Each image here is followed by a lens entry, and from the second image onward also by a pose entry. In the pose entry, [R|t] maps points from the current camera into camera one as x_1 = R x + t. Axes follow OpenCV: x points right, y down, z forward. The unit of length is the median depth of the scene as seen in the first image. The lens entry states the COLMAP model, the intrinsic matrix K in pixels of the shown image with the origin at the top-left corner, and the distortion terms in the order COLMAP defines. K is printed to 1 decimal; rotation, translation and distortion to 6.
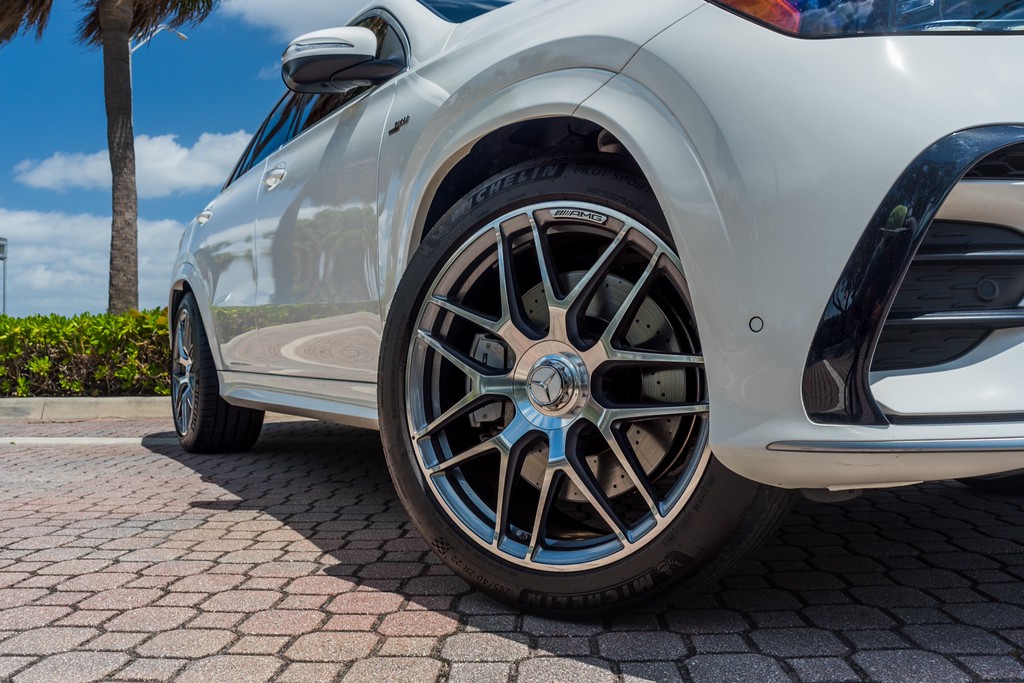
lens RADIAL K [[879.4, 0, 510.9], [0, 879.4, 347.0], [0, 0, 1]] dist [-0.141559, 0.137868]
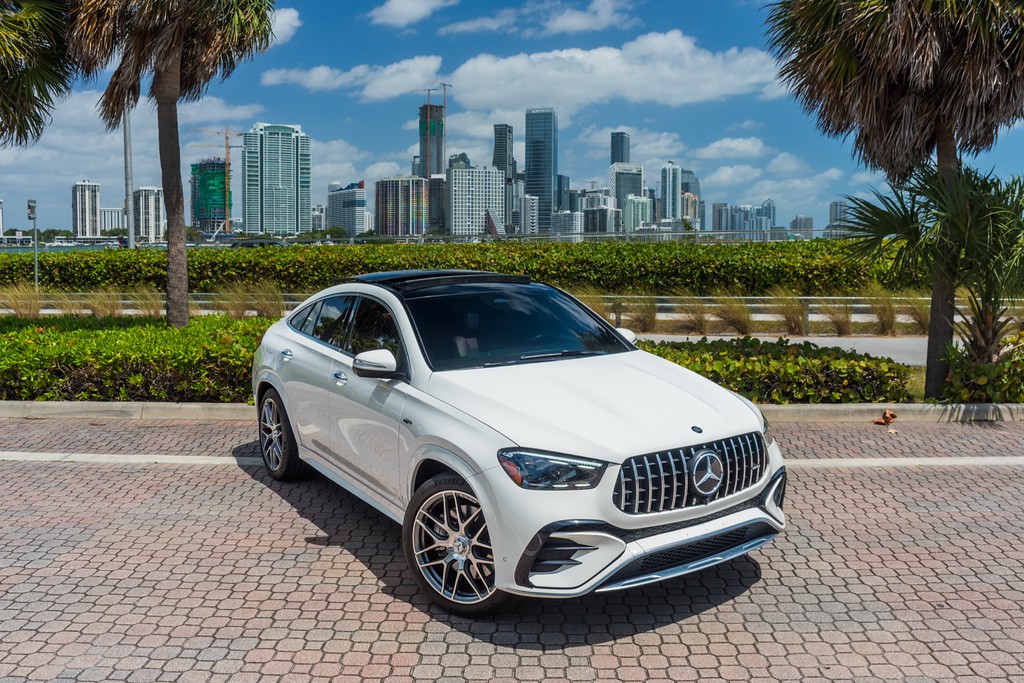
lens RADIAL K [[962.3, 0, 513.8], [0, 962.3, 313.8], [0, 0, 1]] dist [-0.138488, 0.113934]
pose [[0.999770, 0.011240, 0.018268, 0.071126], [-0.013329, 0.992856, 0.118575, -0.502700], [-0.016804, -0.118791, 0.992777, -0.972140]]
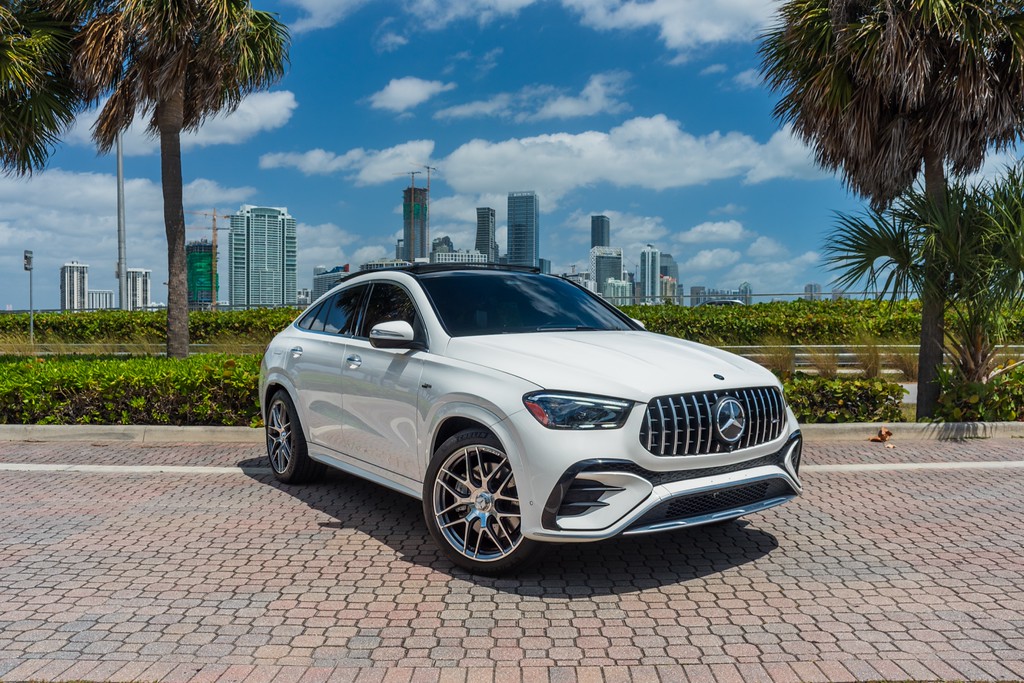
lens RADIAL K [[948.9, 0, 512.3], [0, 948.9, 342.8], [0, 0, 1]] dist [-0.156793, 0.158958]
pose [[0.999172, 0.012334, 0.038784, 0.006472], [-0.014274, 0.998639, 0.050161, -0.294881], [-0.038112, -0.050673, 0.997988, -0.990371]]
